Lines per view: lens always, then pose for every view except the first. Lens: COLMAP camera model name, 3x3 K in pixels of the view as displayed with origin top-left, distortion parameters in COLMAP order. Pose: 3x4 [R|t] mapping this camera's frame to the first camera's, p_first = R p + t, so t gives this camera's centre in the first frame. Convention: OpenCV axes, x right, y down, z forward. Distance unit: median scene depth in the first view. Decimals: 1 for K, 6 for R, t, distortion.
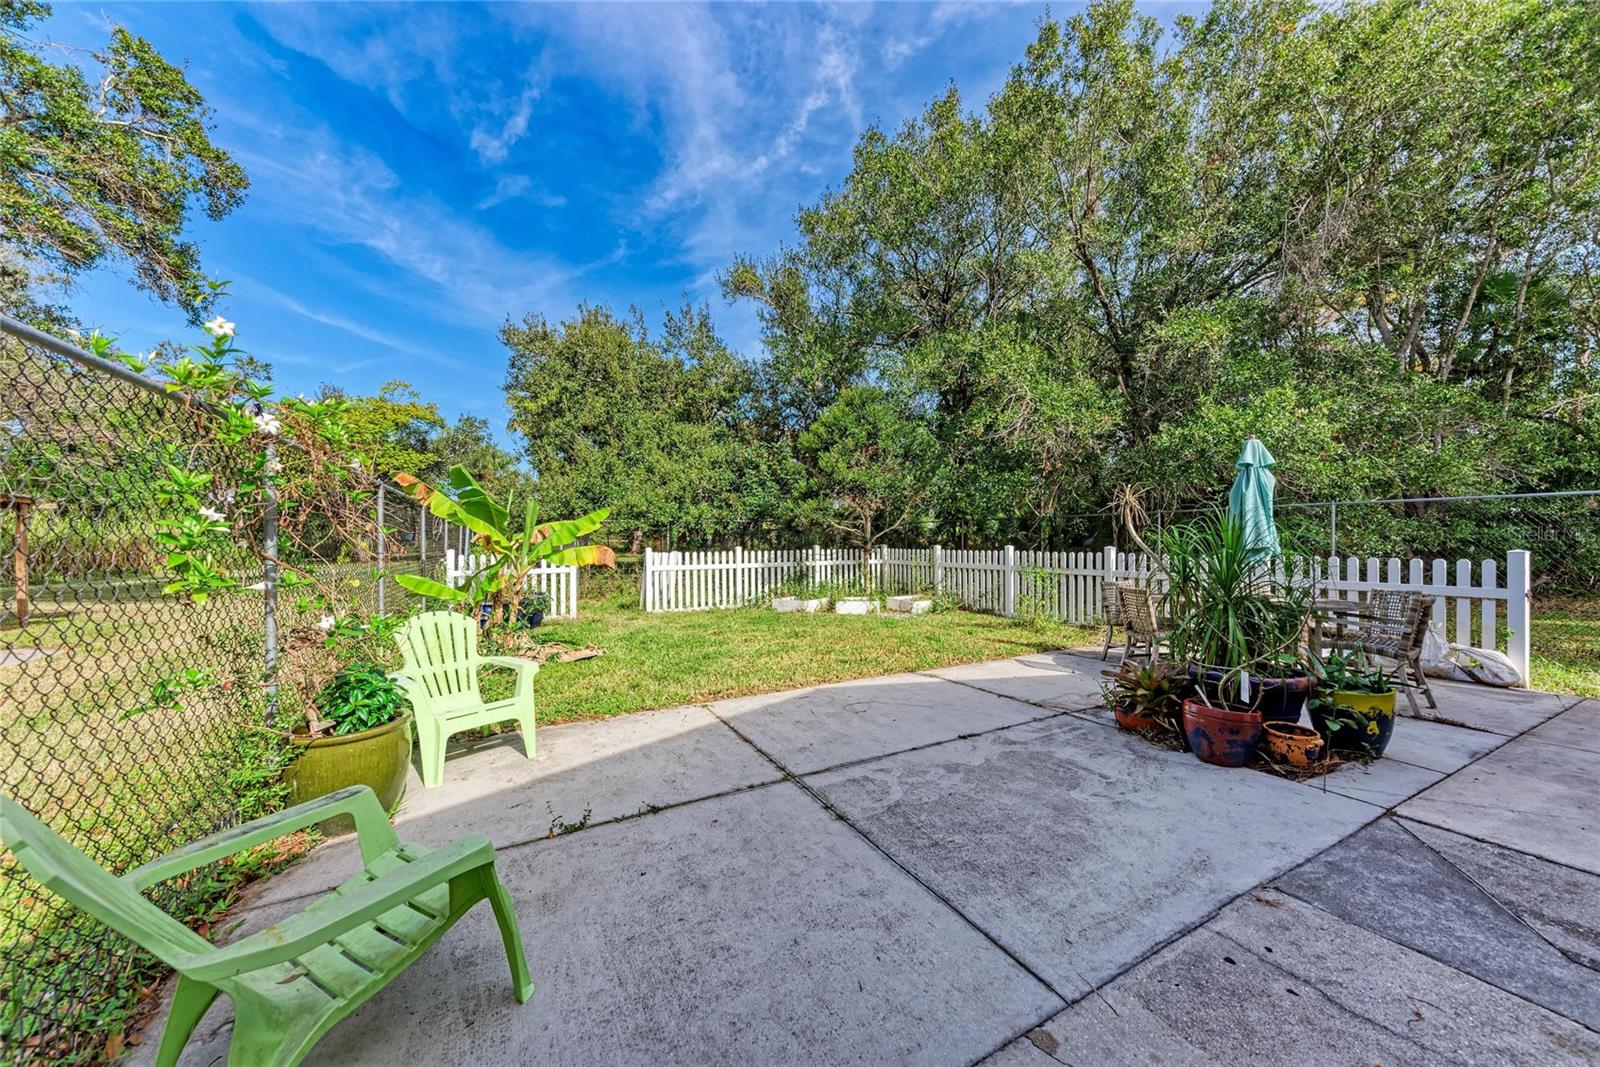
lens RADIAL K [[553.3, 0, 800.0], [0, 553.3, 533.5], [0, 0, 1]] dist [-0.000149, -0.000020]
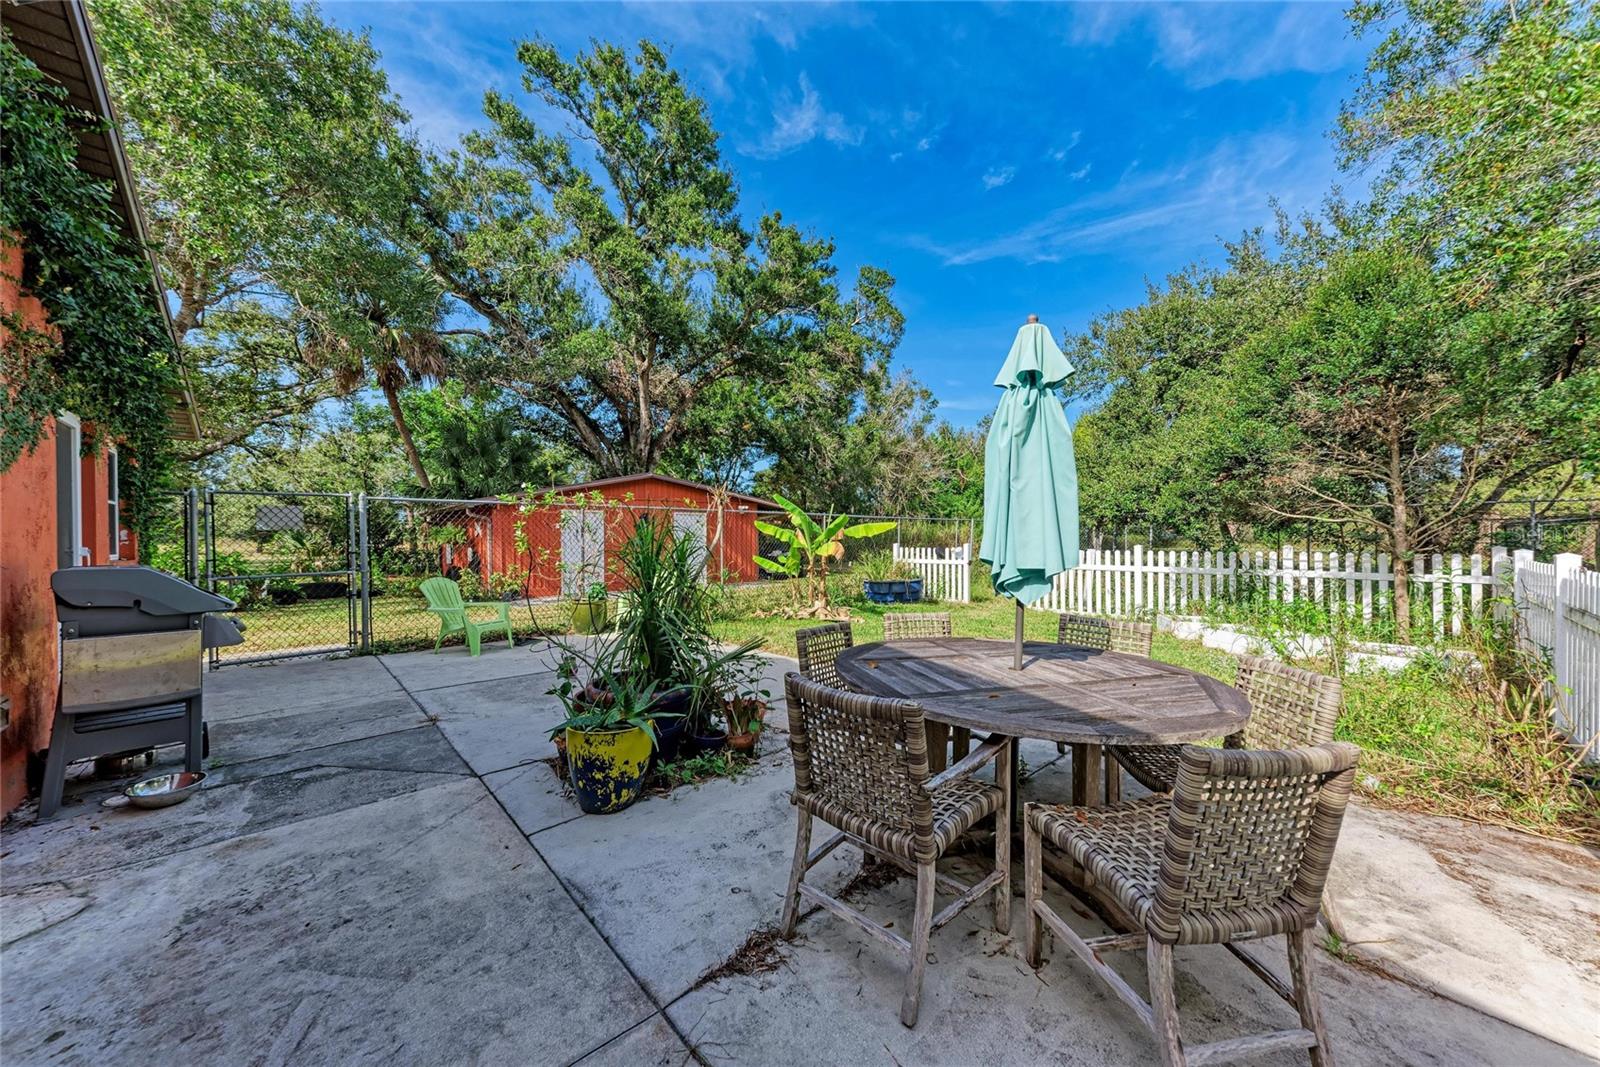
lens RADIAL K [[553.3, 0, 800.0], [0, 553.3, 533.5], [0, 0, 1]] dist [-0.000149, -0.000020]
pose [[0.263641, -0.004655, -0.964610, 0.542494], [0.010706, 0.999941, -0.001900, 0.003069], [0.964562, -0.009826, 0.263675, 0.312089]]
